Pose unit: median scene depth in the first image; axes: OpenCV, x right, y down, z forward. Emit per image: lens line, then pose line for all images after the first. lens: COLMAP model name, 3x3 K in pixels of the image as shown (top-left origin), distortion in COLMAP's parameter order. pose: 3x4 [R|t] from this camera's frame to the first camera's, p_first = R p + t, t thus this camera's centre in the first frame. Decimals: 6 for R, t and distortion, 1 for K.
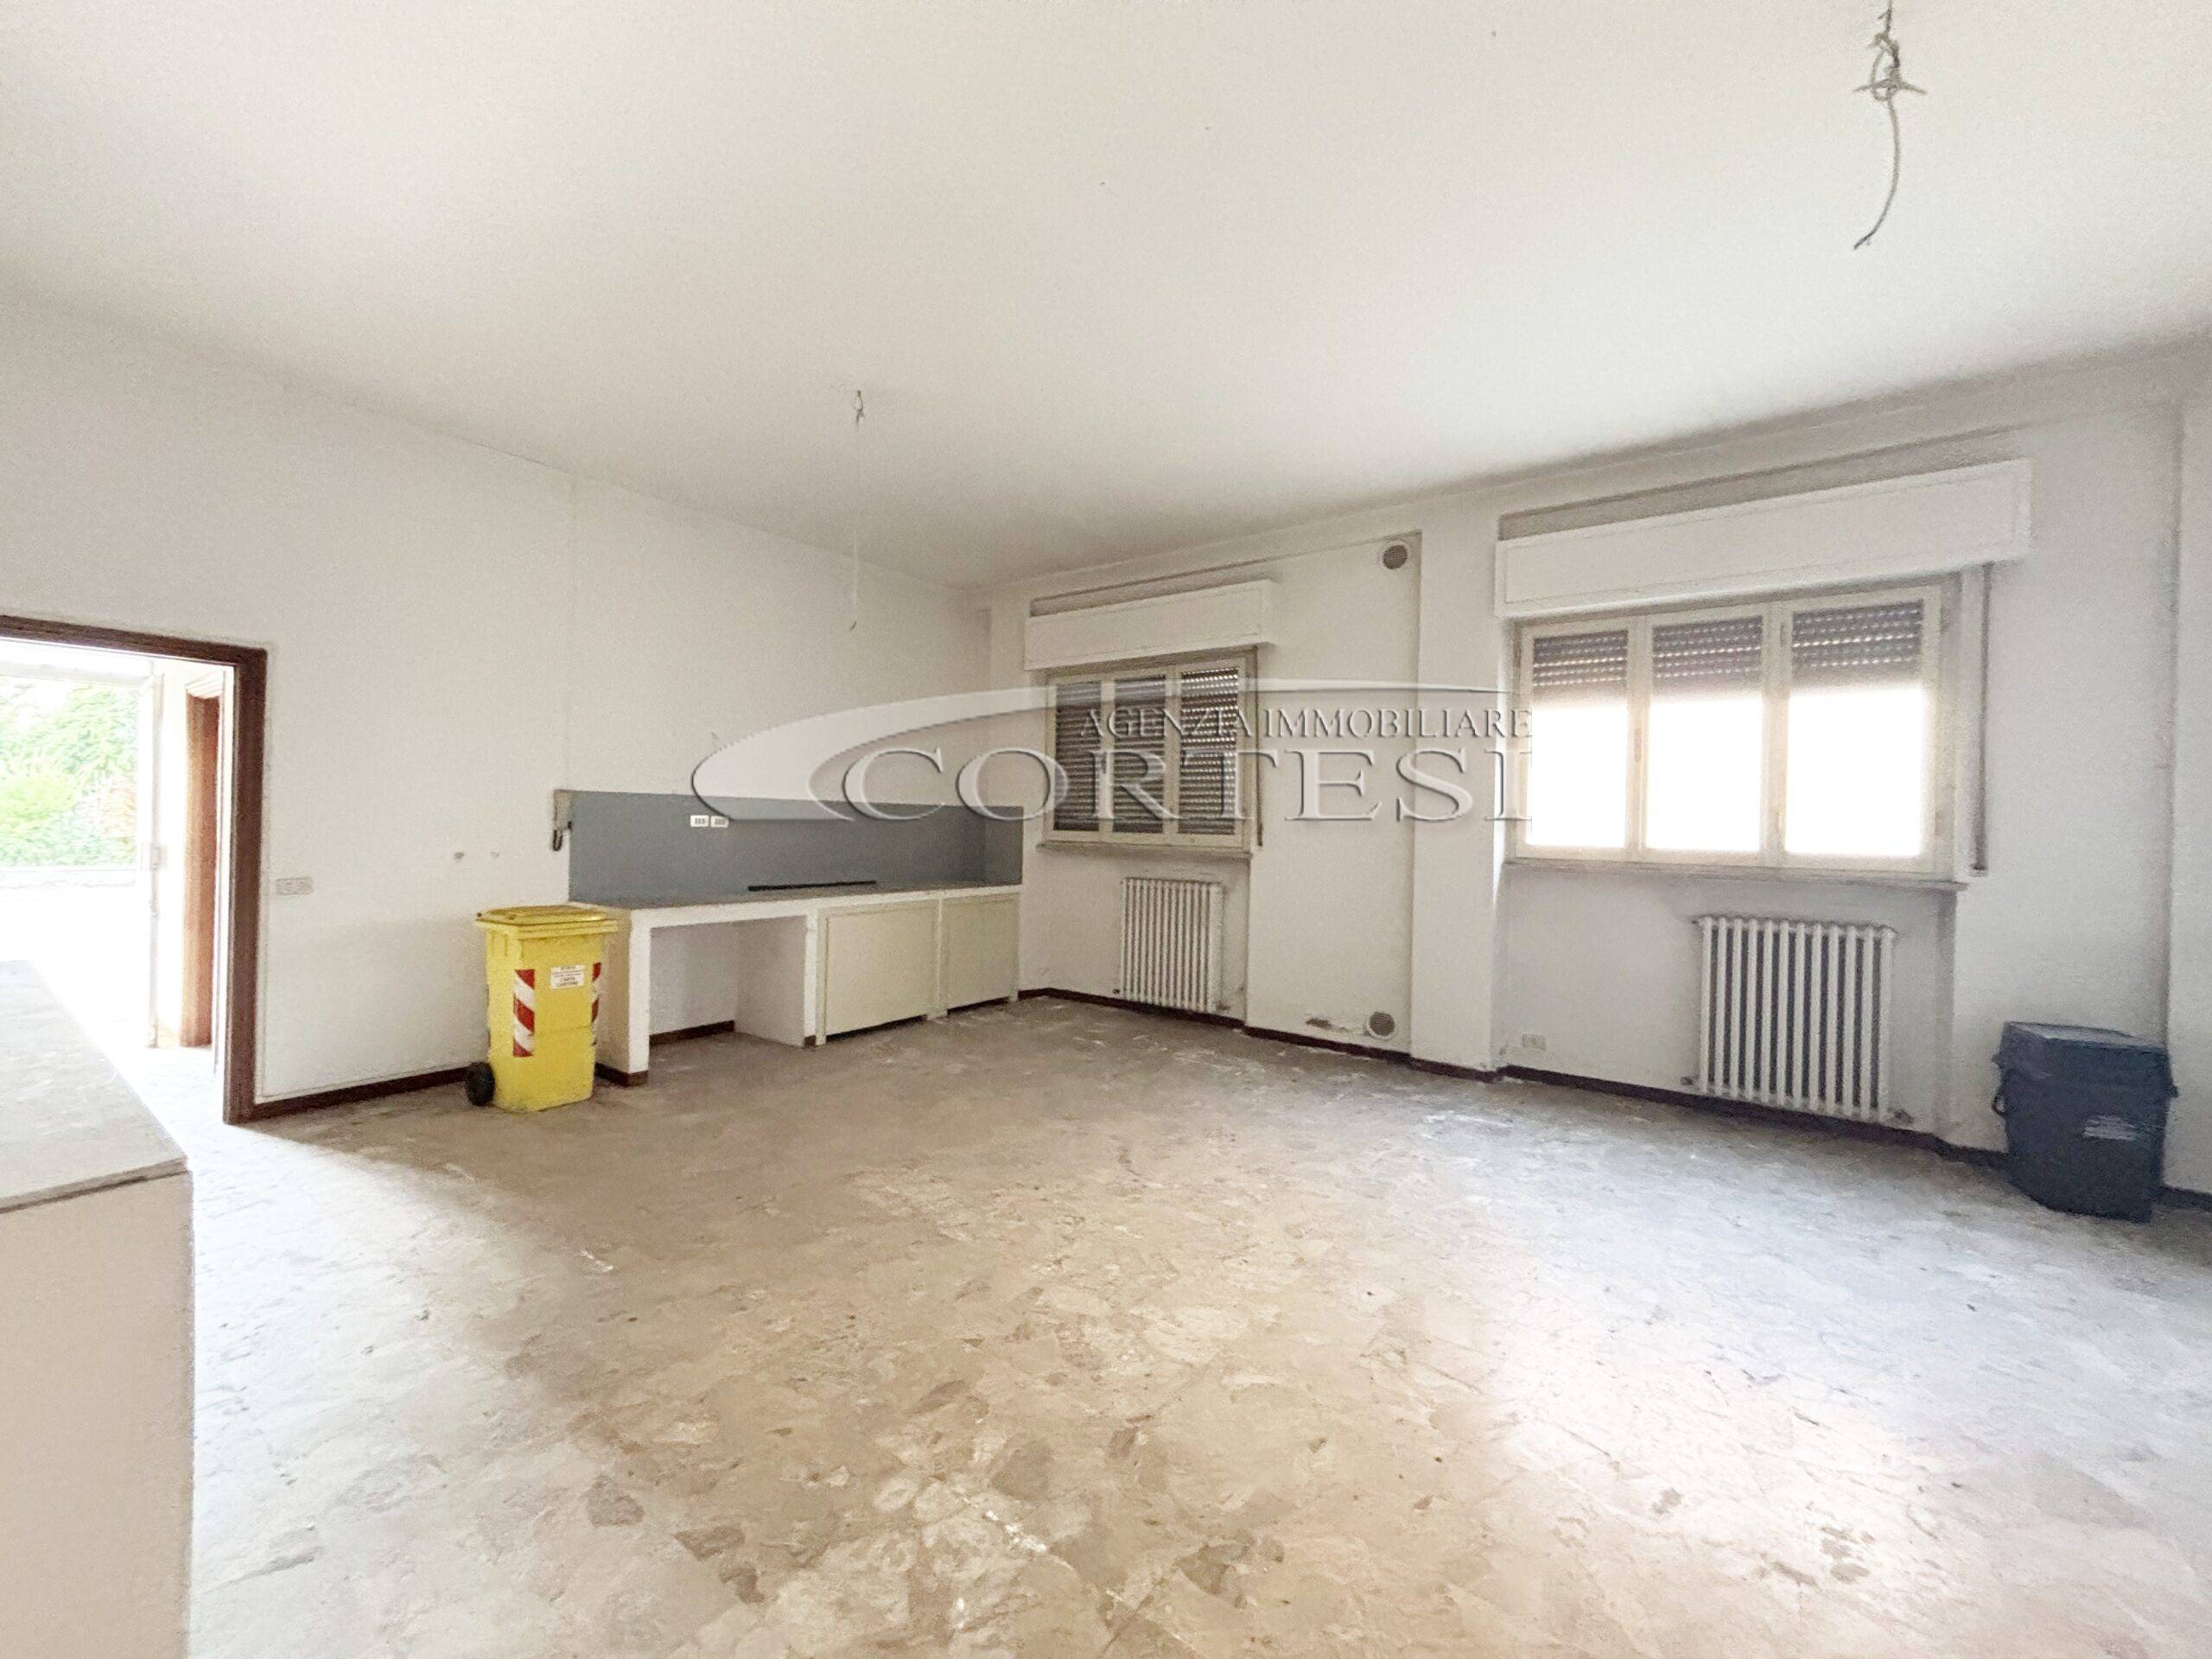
lens RADIAL K [[912.2, 0, 1111.6], [0, 912.2, 817.3], [0, 0, 1]] dist [0.005708, -0.000462]
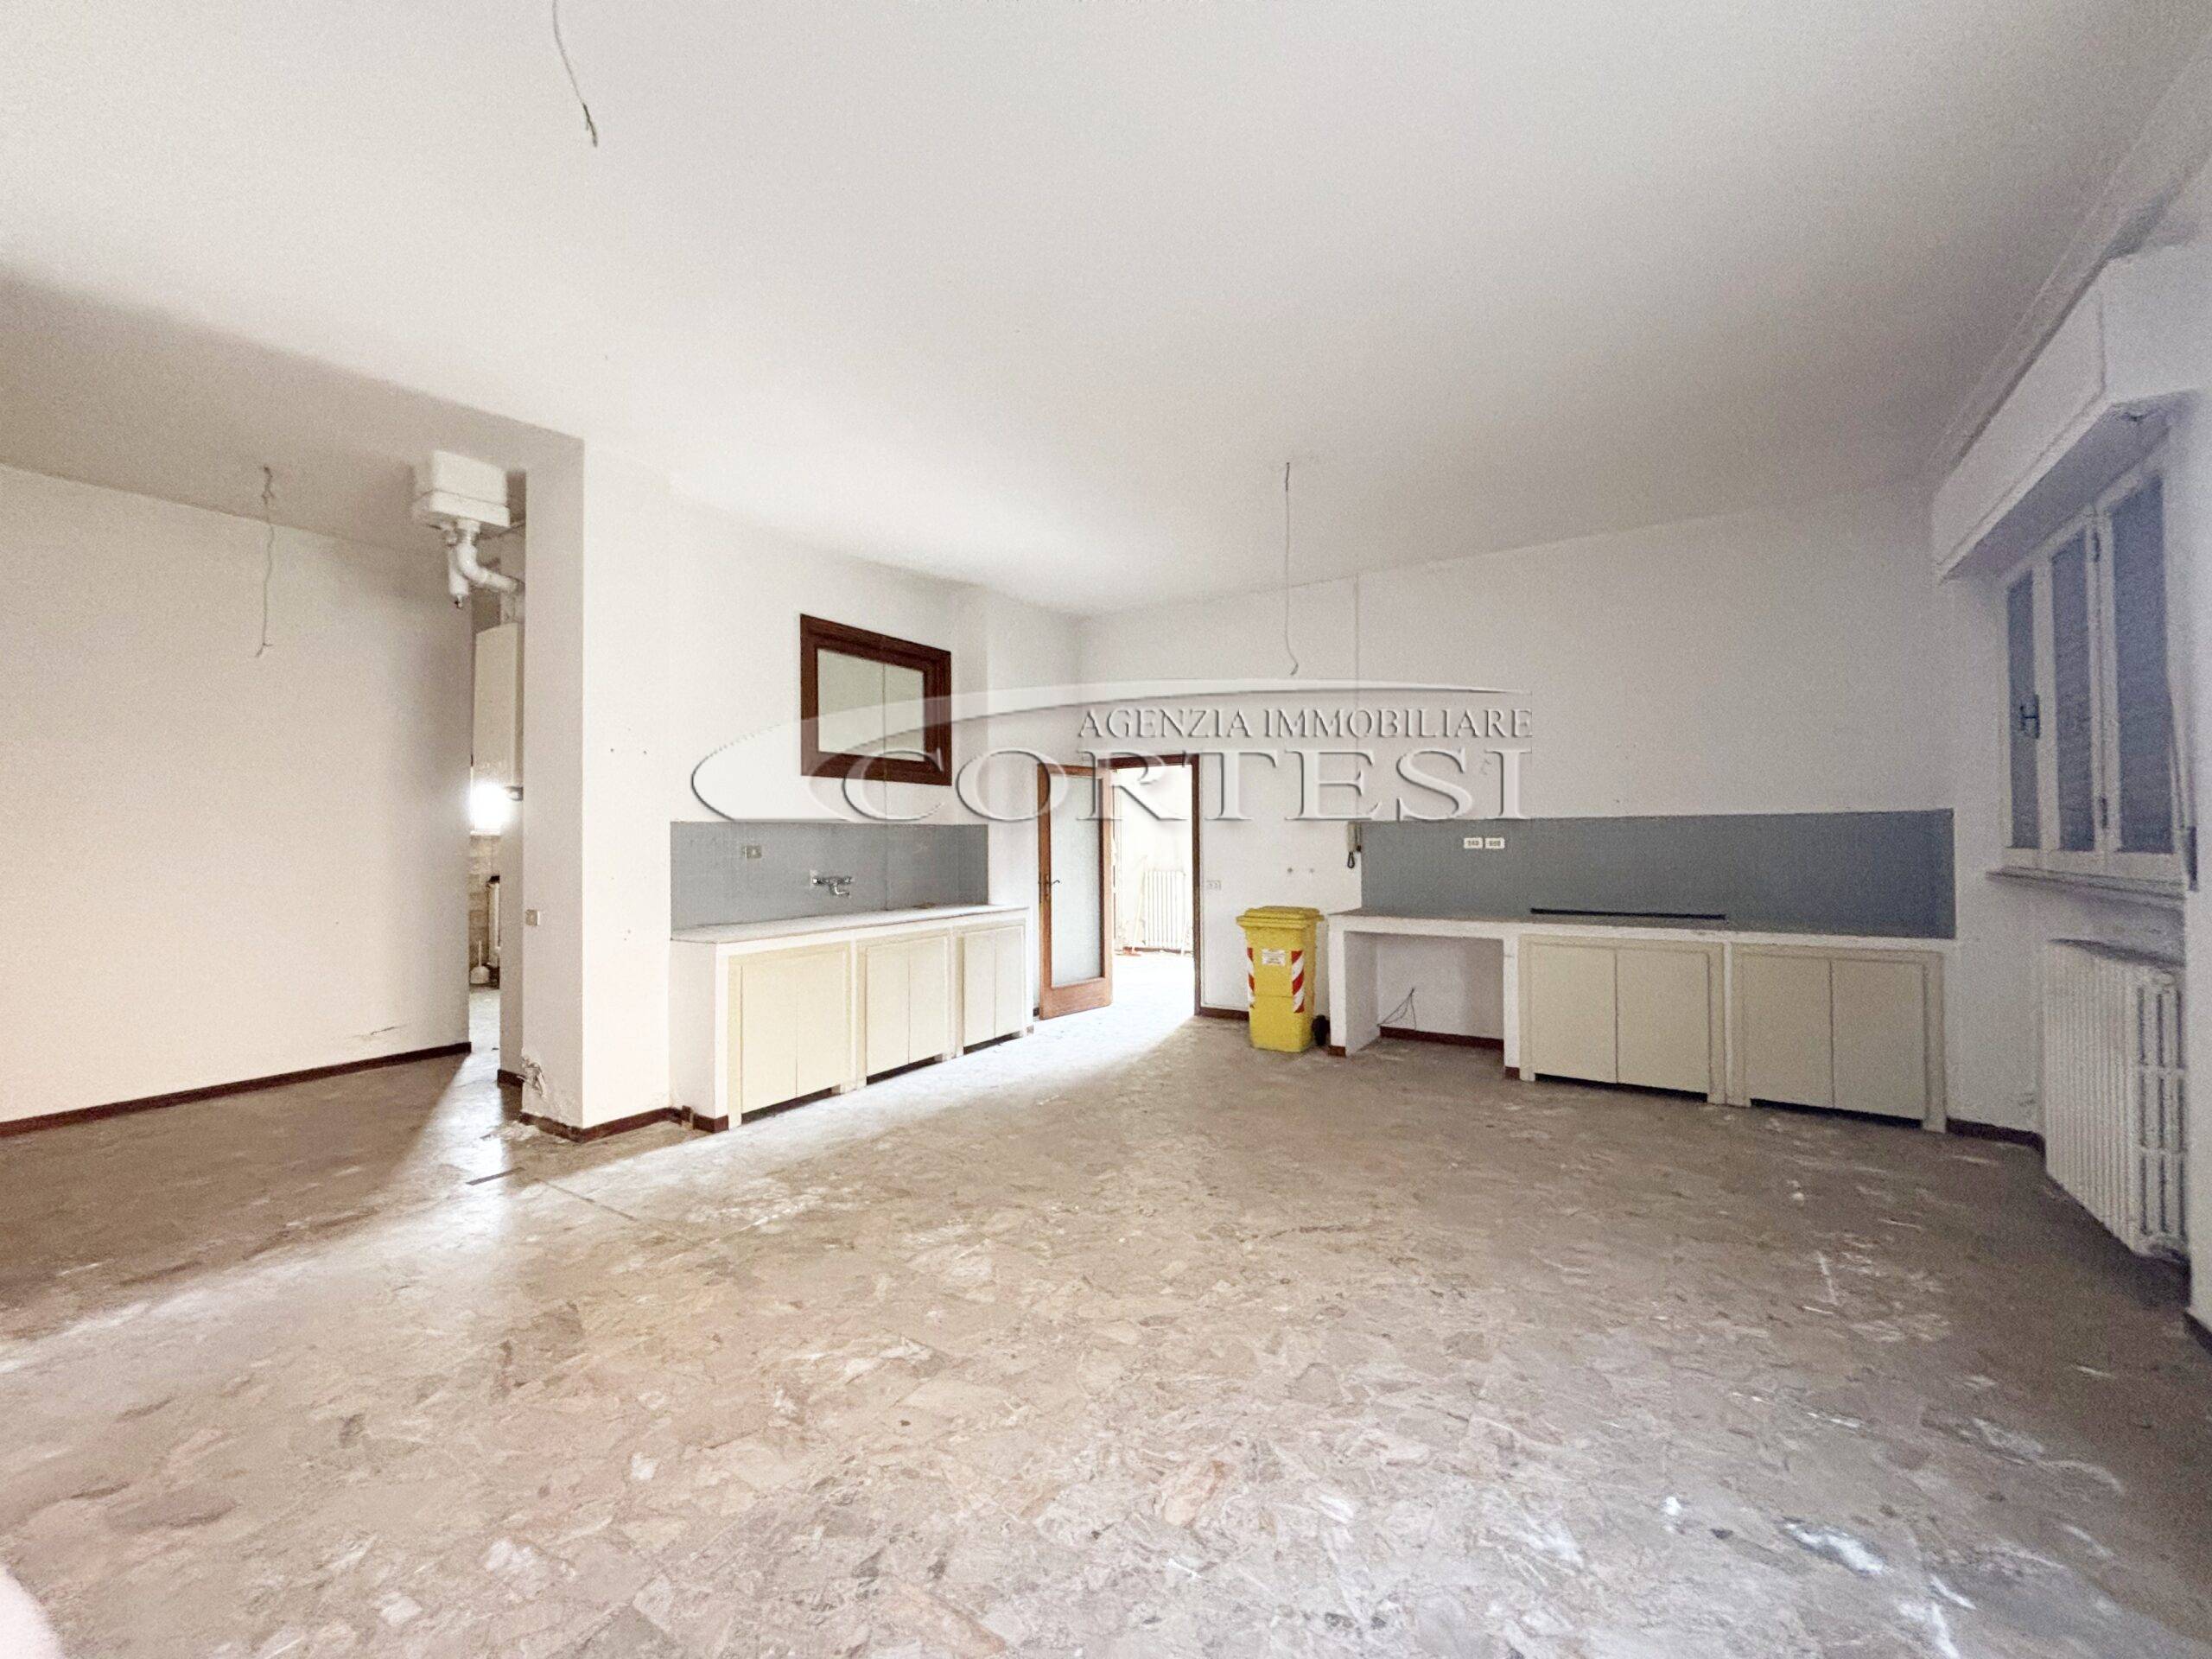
lens RADIAL K [[912.2, 0, 1093.8], [0, 912.2, 821.7], [0, 0, 1]] dist [0.005708, -0.000462]
pose [[0.039725, -0.039936, -0.998412, 0.766656], [0.014622, 0.999117, -0.039383, 0.019272], [0.999104, -0.013034, 0.040274, 0.664545]]
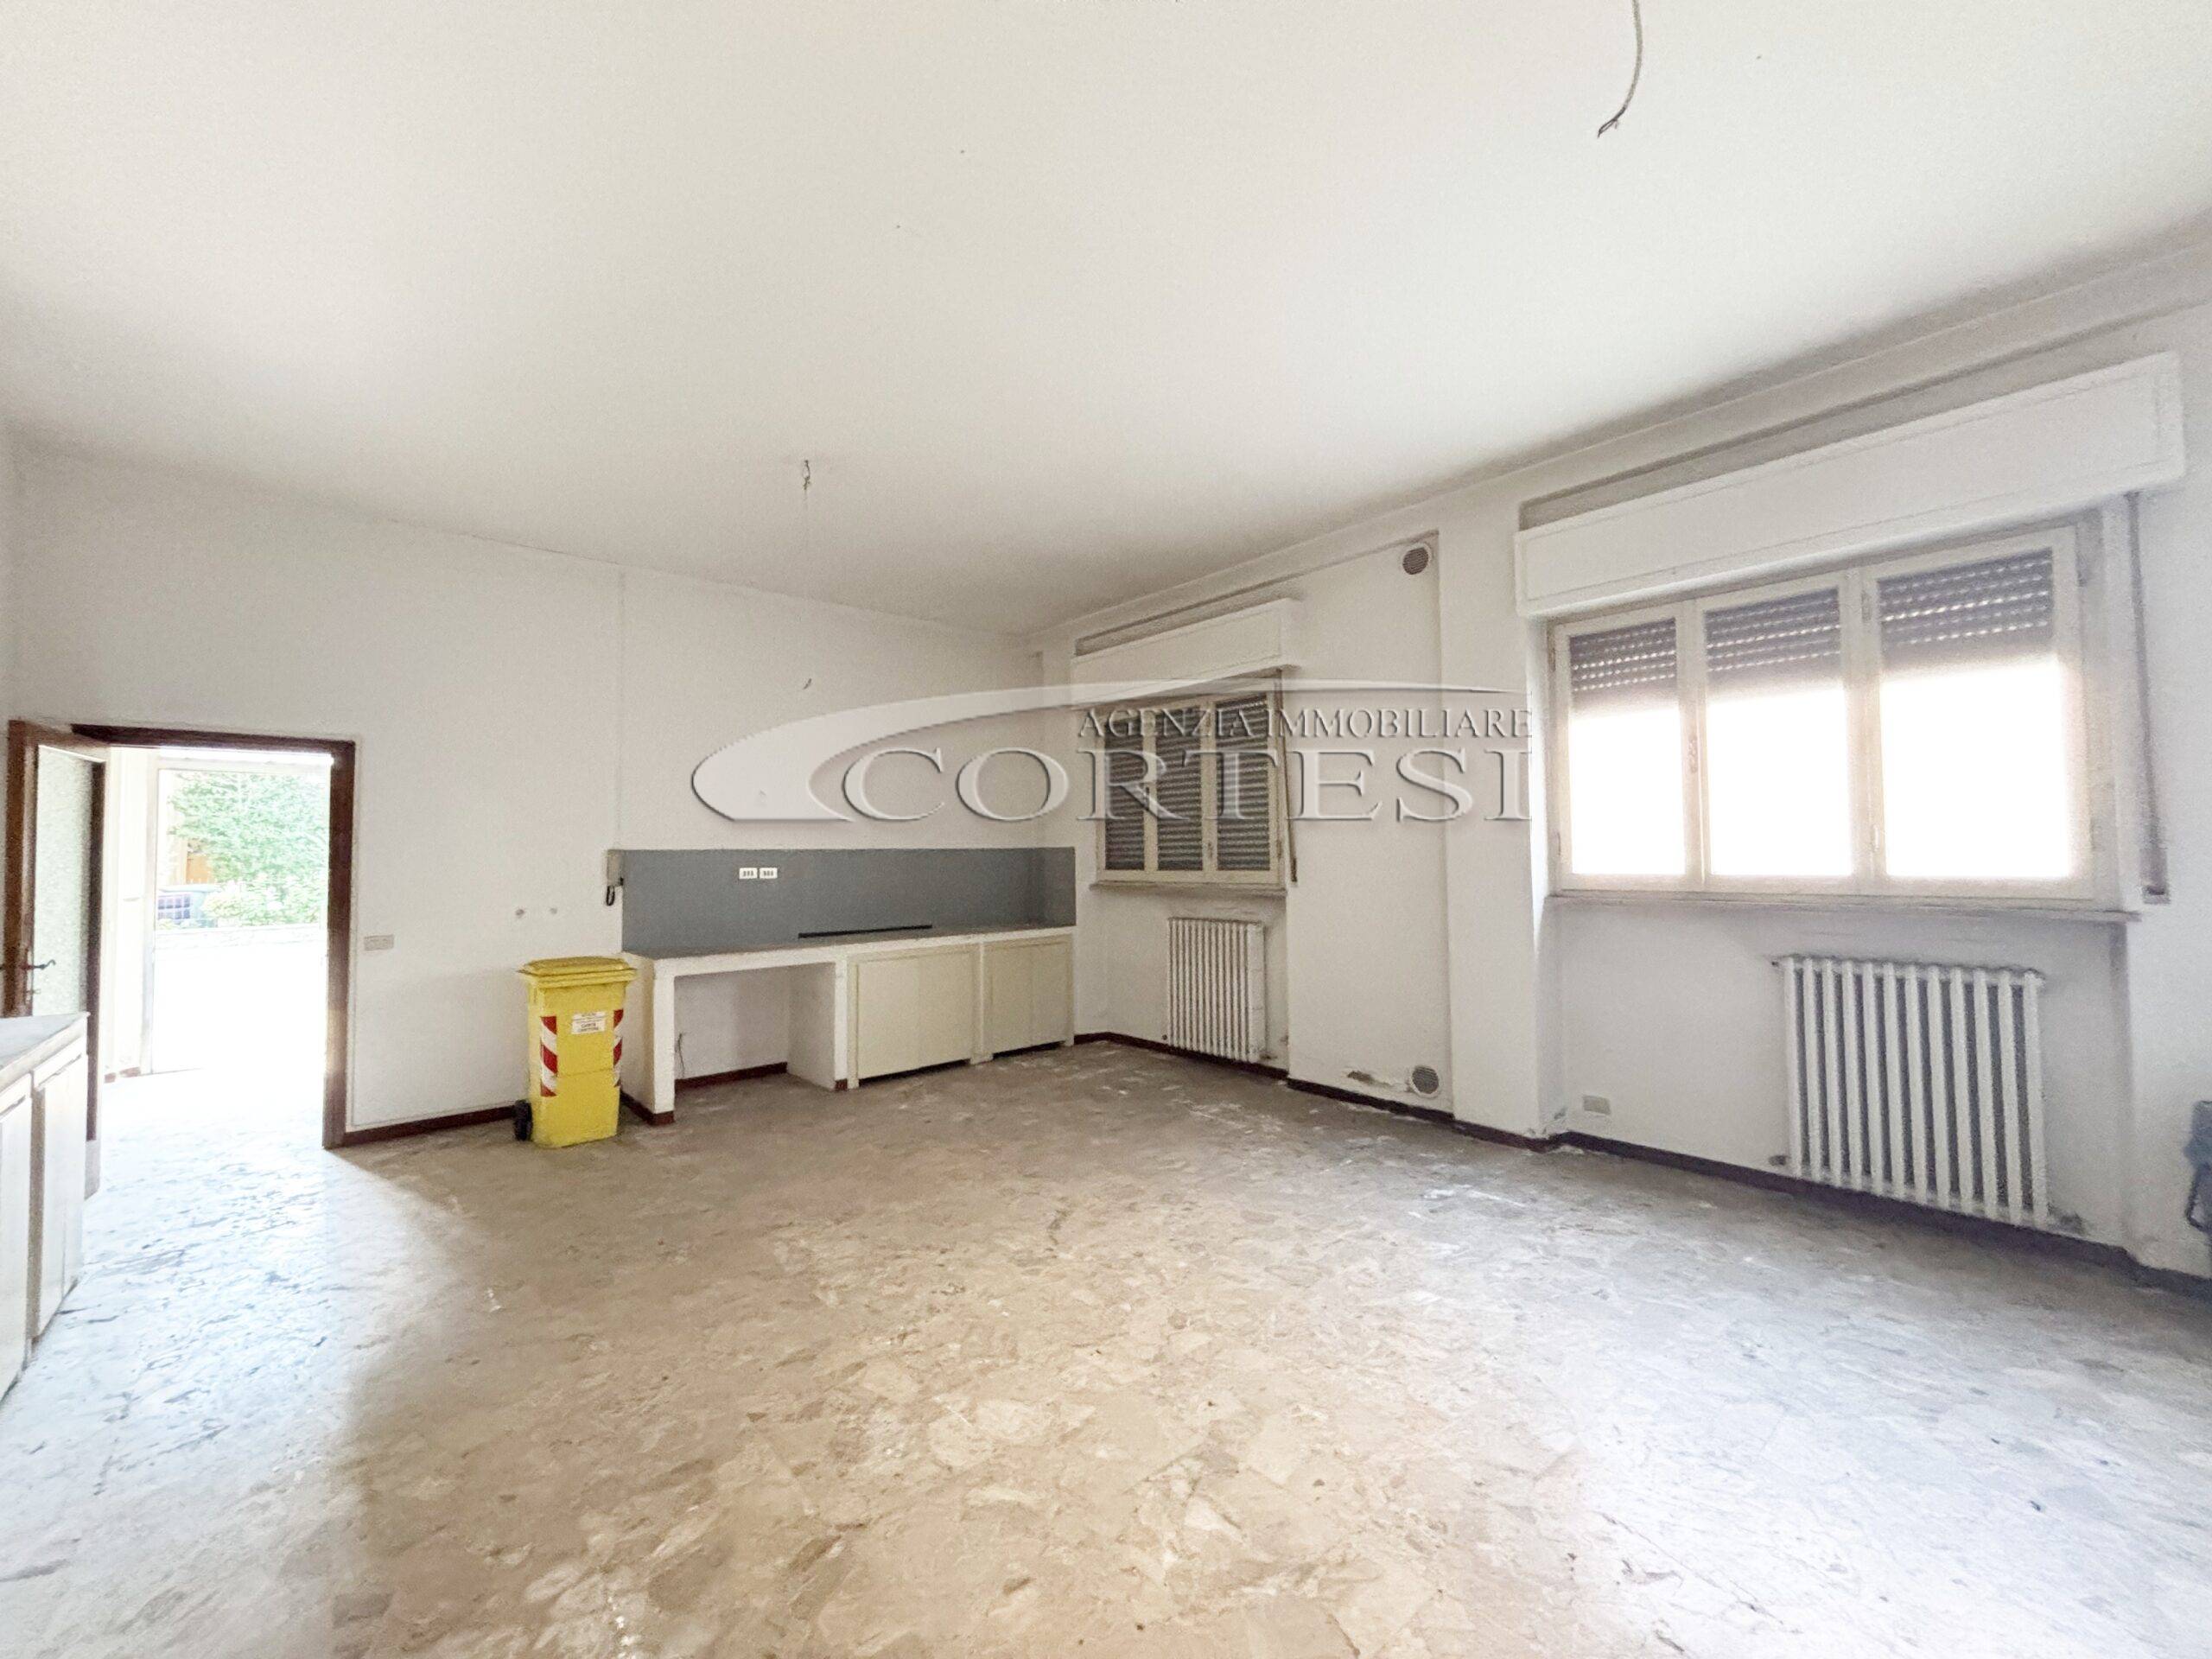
lens RADIAL K [[912.2, 0, 1119.0], [0, 912.2, 813.6], [0, 0, 1]] dist [0.005708, -0.000462]
pose [[0.974371, -0.043384, -0.220724, 0.264805], [0.034370, 0.998417, -0.044516, -0.003889], [0.222306, 0.035789, 0.974320, 0.070235]]
